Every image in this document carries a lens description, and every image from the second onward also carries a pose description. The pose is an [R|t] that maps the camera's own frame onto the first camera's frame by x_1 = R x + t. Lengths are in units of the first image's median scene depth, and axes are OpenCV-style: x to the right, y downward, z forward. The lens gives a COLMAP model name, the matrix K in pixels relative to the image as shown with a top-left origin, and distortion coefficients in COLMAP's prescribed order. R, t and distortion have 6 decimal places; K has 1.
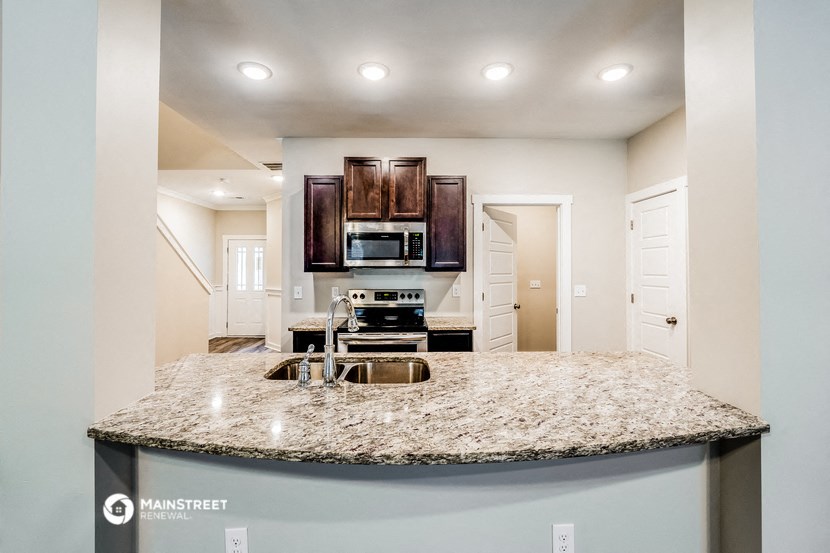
lens RADIAL K [[340.7, 0, 414.5], [0, 340.7, 269.0], [0, 0, 1]] dist [-0.000521, 0.000111]
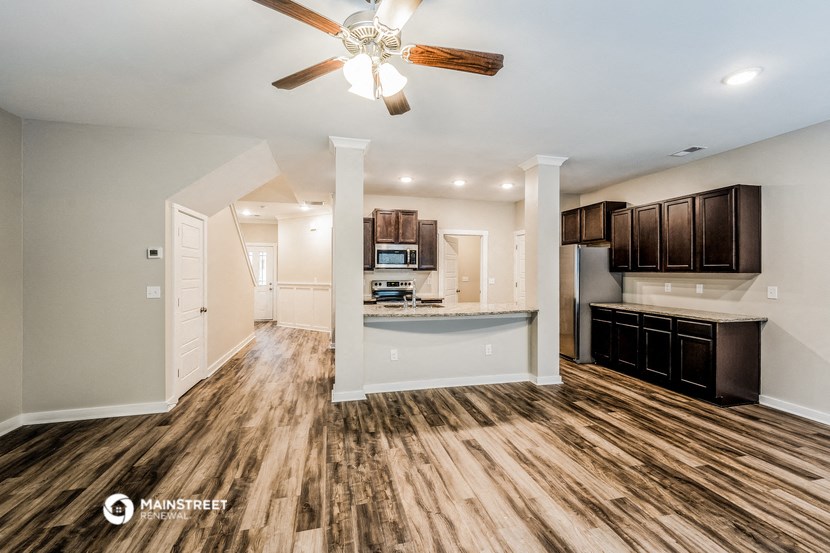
lens RADIAL K [[340.7, 0, 414.5], [0, 340.7, 269.0], [0, 0, 1]] dist [-0.000521, 0.000111]
pose [[0.972485, 0.005713, 0.232894, -0.415953], [-0.005395, 0.999983, -0.002002, 0.002369], [-0.232901, 0.000690, 0.972500, -0.827133]]
